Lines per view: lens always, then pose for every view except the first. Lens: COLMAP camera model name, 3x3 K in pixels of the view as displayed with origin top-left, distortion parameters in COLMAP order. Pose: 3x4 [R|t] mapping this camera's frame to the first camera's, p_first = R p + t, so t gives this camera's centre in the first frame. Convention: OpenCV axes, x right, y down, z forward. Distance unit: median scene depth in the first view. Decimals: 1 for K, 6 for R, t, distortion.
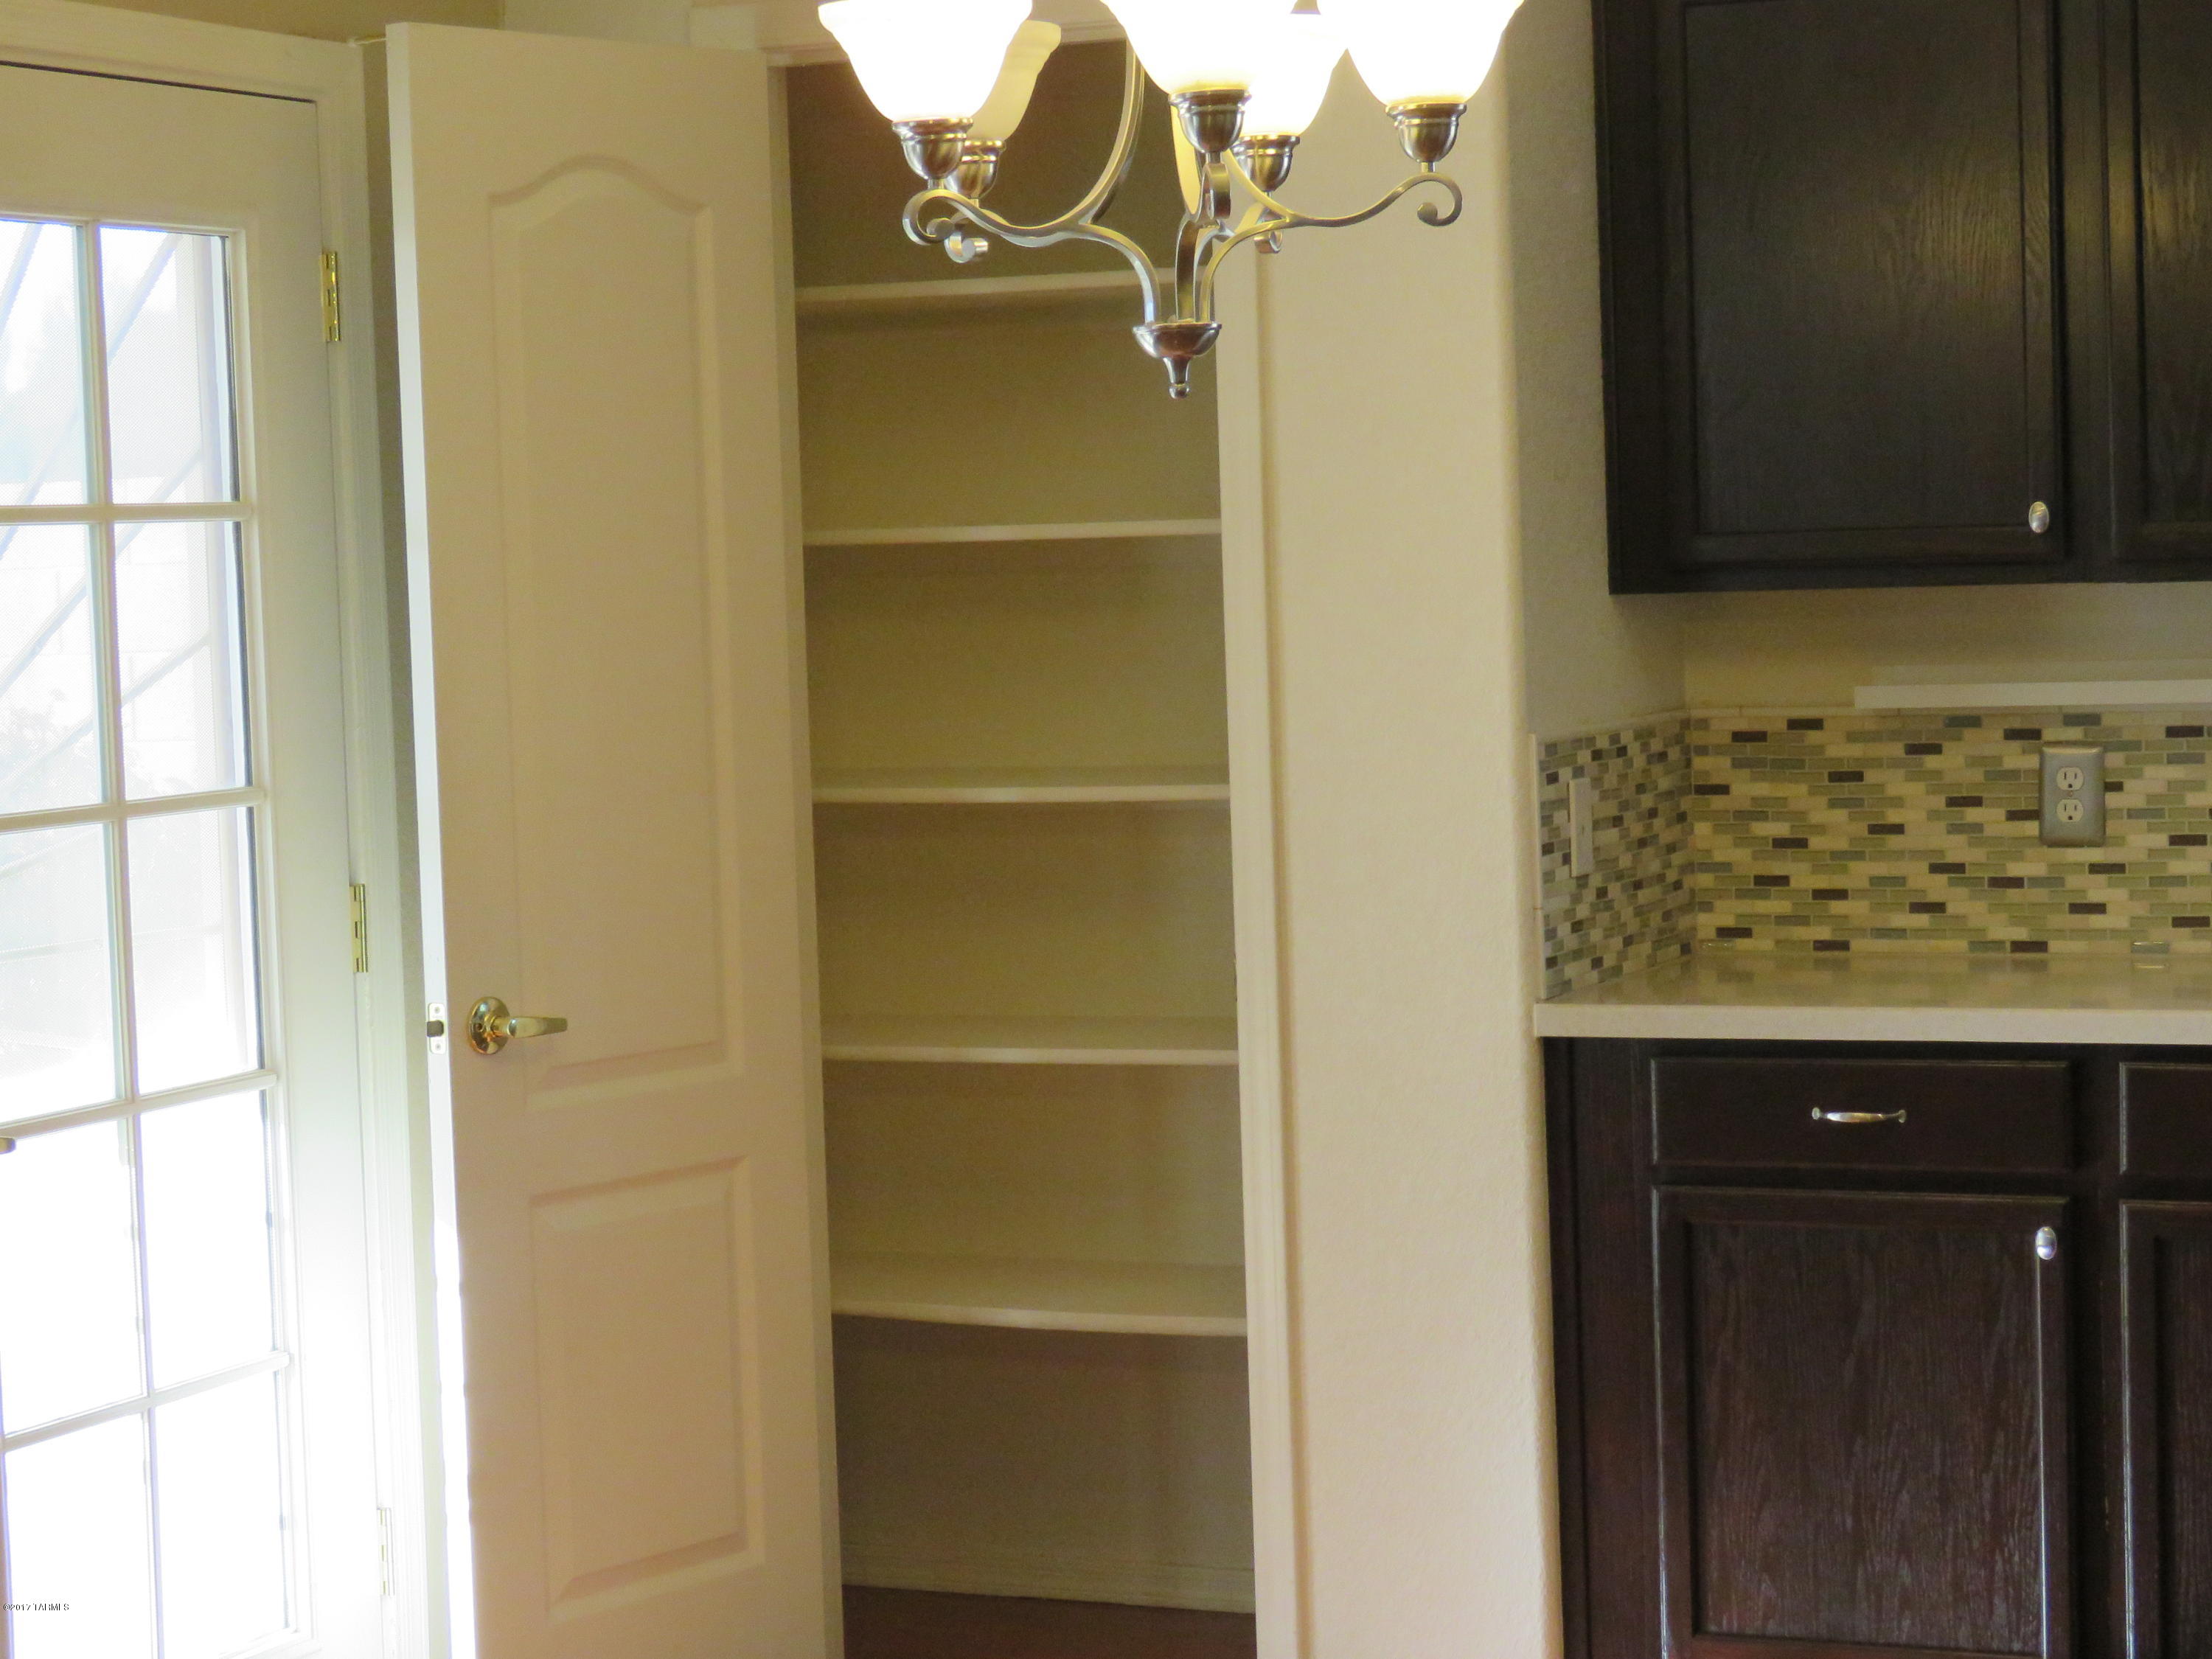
lens RADIAL K [[4903.9, 0, 1105.0], [0, 4903.9, 820.4], [0, 0, 1]] dist [-0.004644, 0.000000]
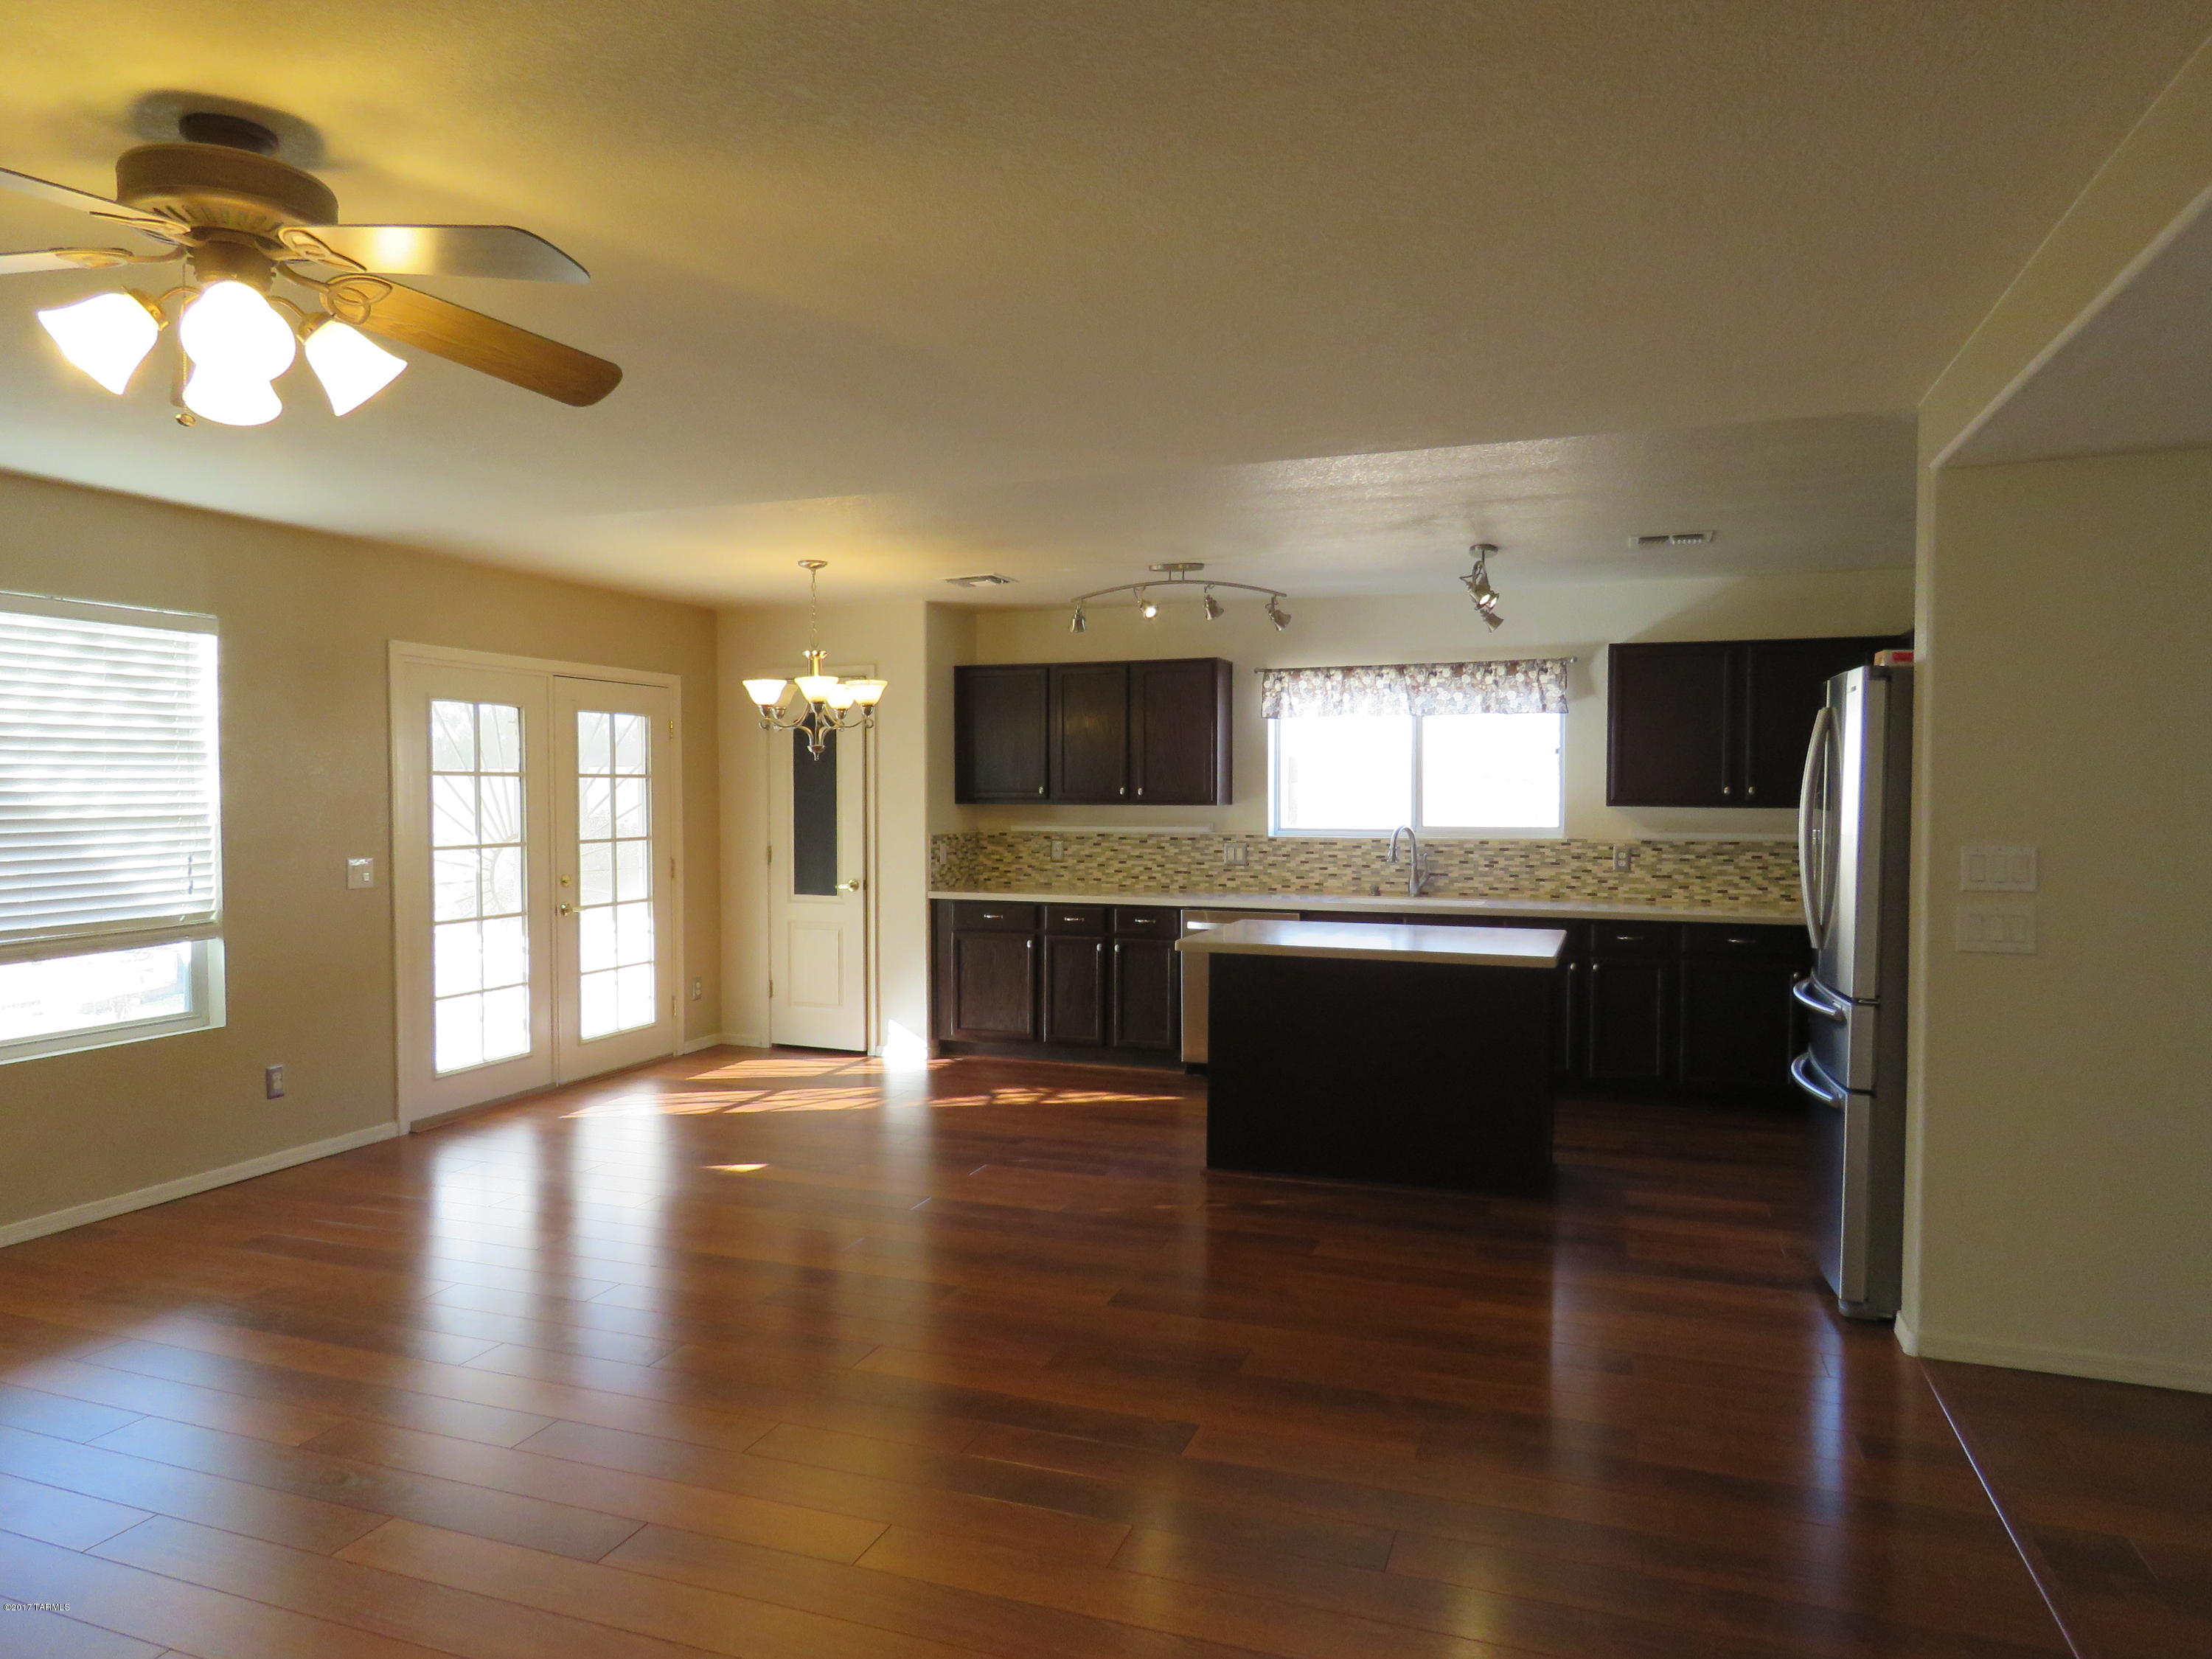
lens RADIAL K [[1419.7, 0, 1116.6], [0, 1419.7, 835.4], [0, 0, 1]] dist [-0.007219, 0.012921]
pose [[0.996827, 0.030745, 0.073420, 0.157064], [-0.028773, 0.999200, -0.027772, 0.015716], [-0.074215, 0.025571, 0.996914, -0.338033]]
